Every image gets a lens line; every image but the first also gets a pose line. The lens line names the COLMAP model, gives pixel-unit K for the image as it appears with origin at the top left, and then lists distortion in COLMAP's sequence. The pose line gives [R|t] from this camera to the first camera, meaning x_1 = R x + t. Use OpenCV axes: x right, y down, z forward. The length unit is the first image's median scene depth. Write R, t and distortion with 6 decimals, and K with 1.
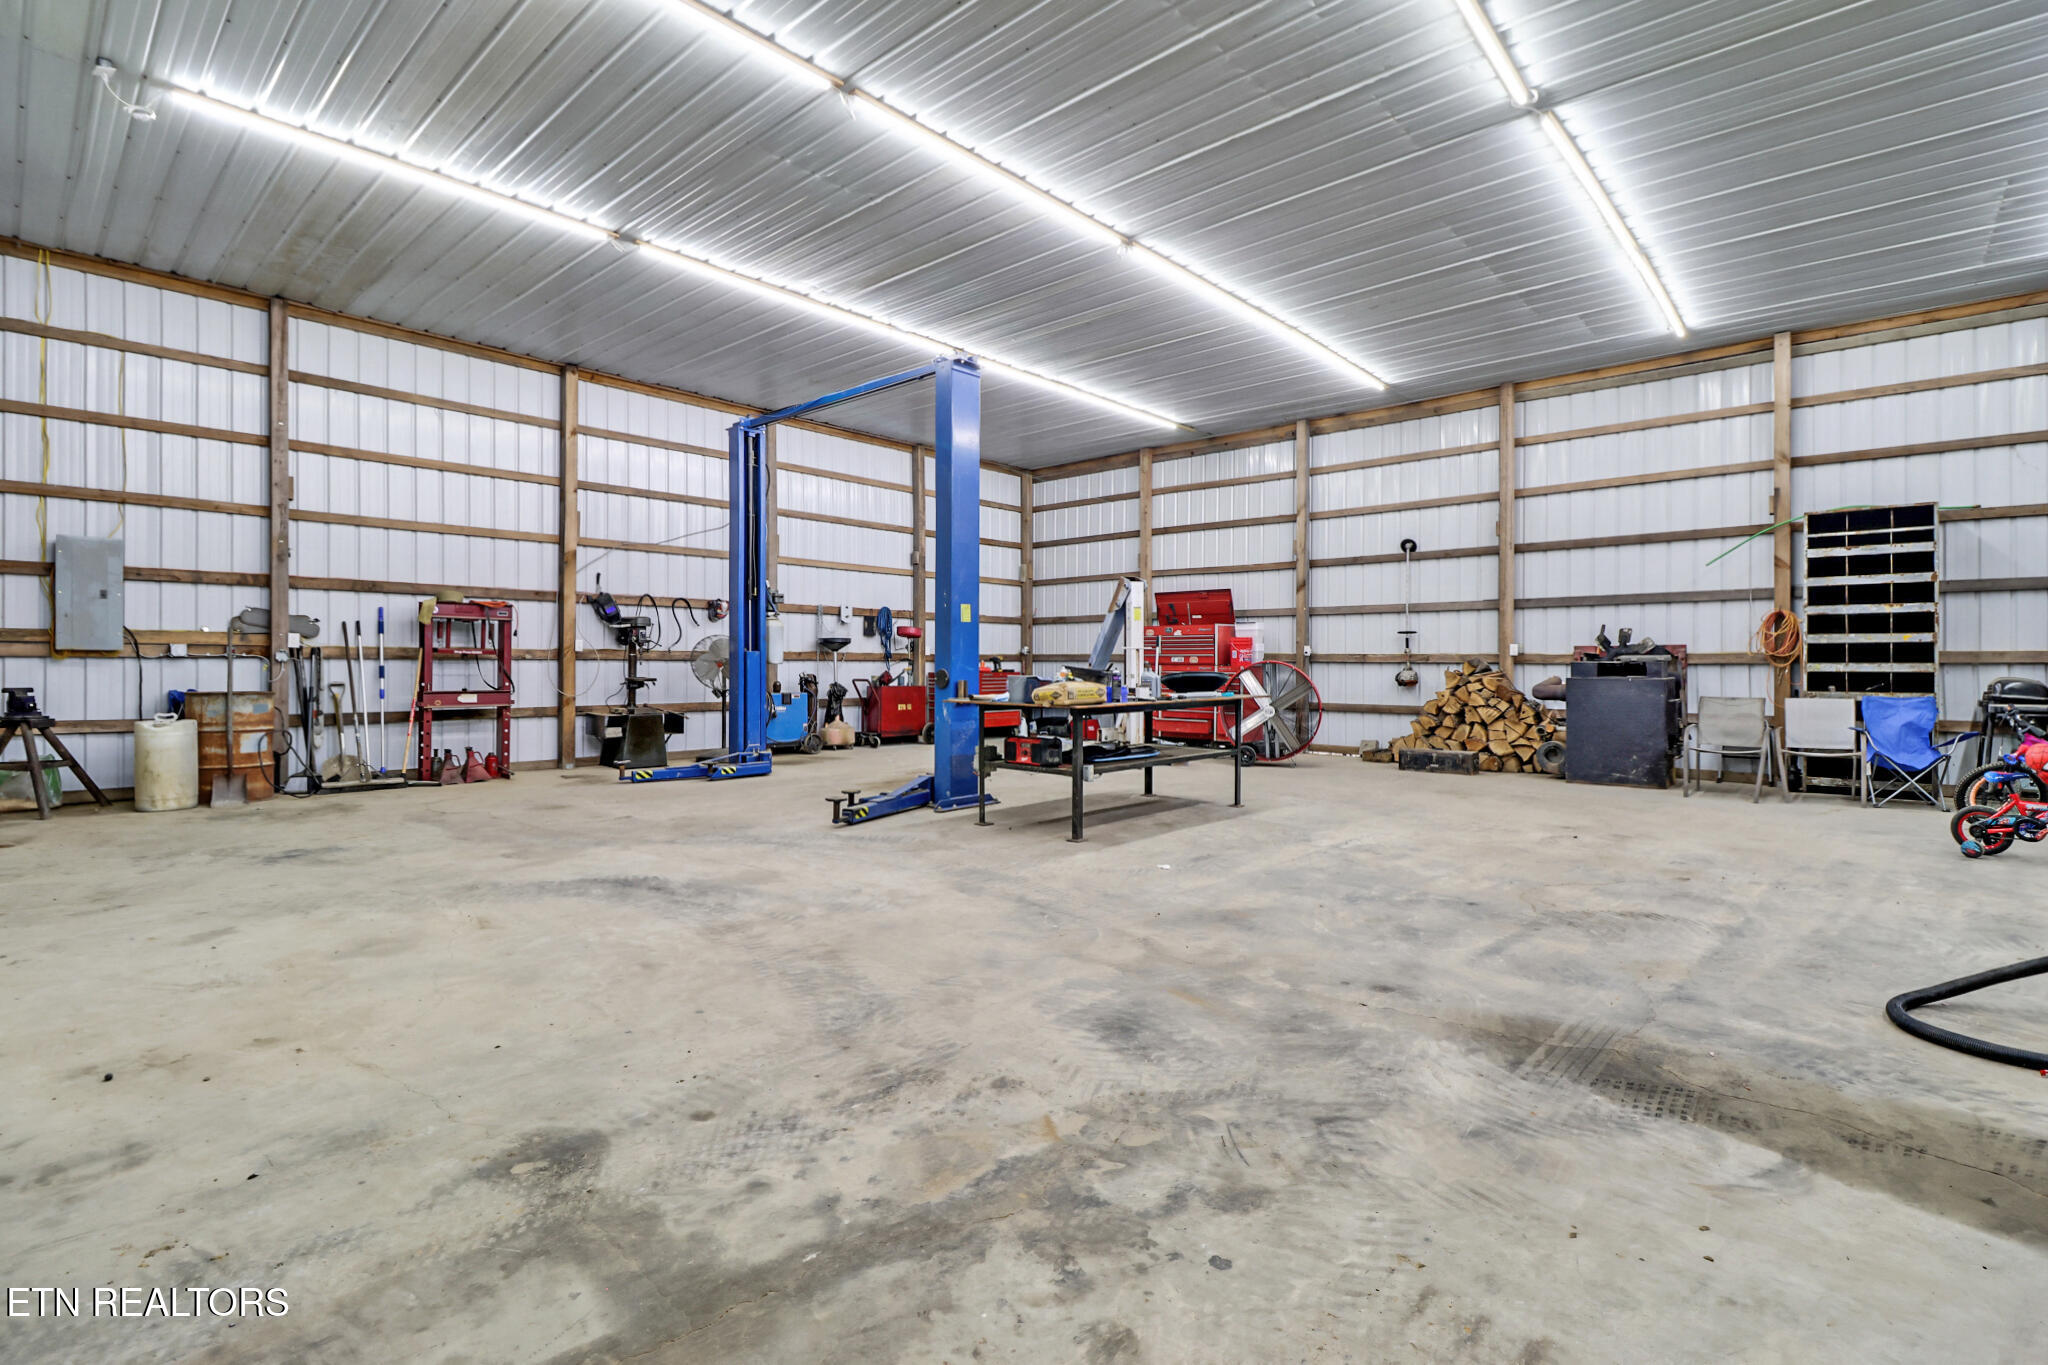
lens RADIAL K [[947.6, 0, 1036.6], [0, 947.6, 677.5], [0, 0, 1]] dist [0.005181, -0.008123]
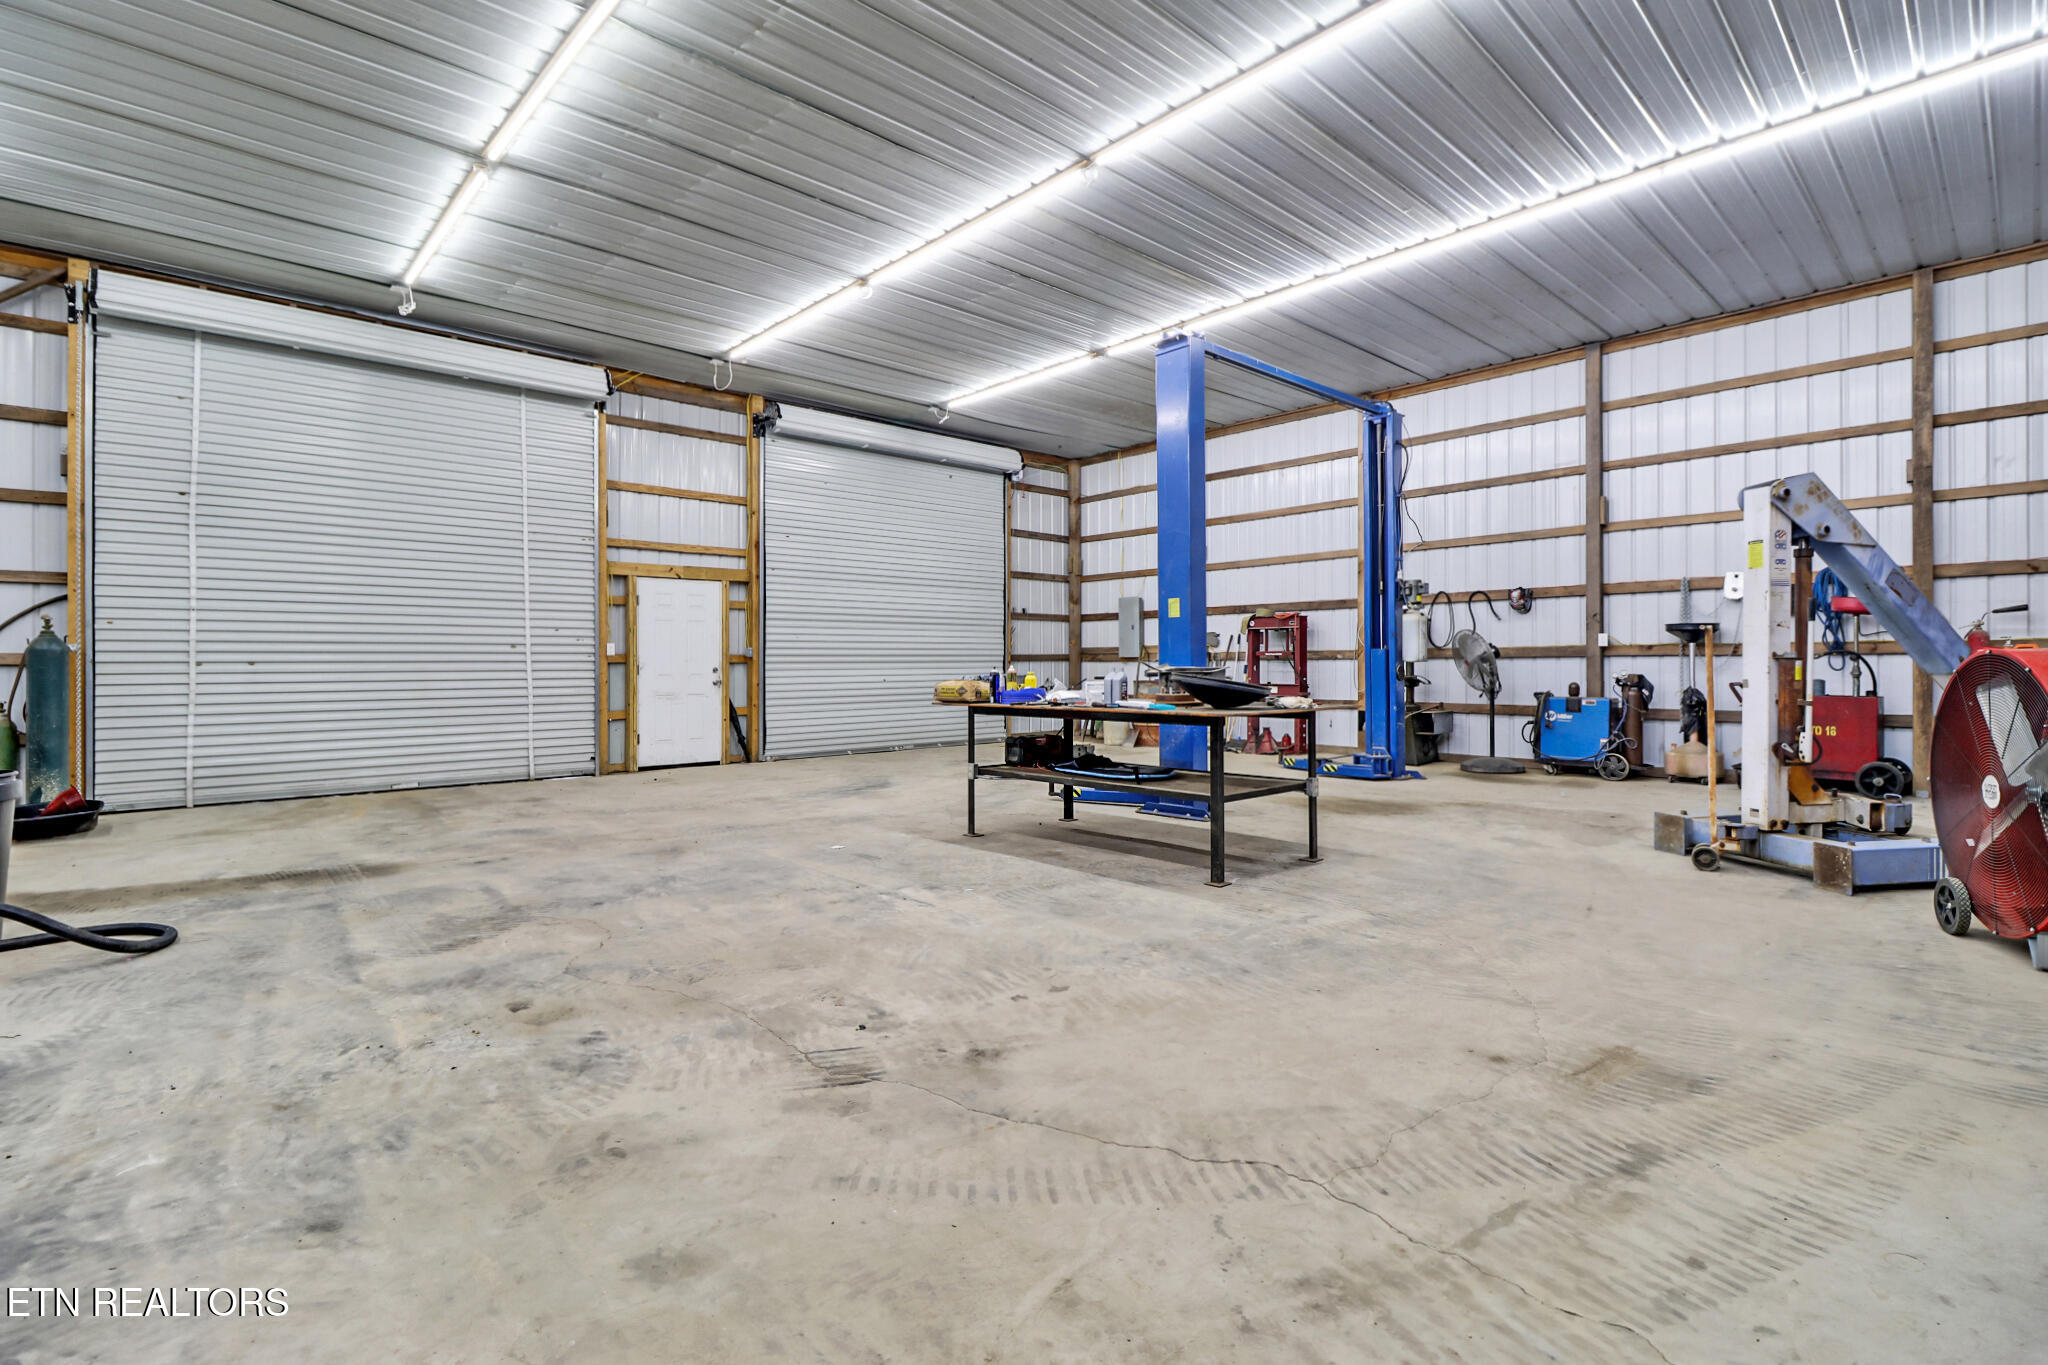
lens RADIAL K [[947.6, 0, 1034.1], [0, 947.6, 670.5], [0, 0, 1]] dist [0.005181, -0.008123]
pose [[-0.079092, 0.003372, -0.996862, 0.631576], [-0.009370, 0.999948, 0.004125, -0.005980], [0.996823, 0.009667, -0.079056, 0.684941]]
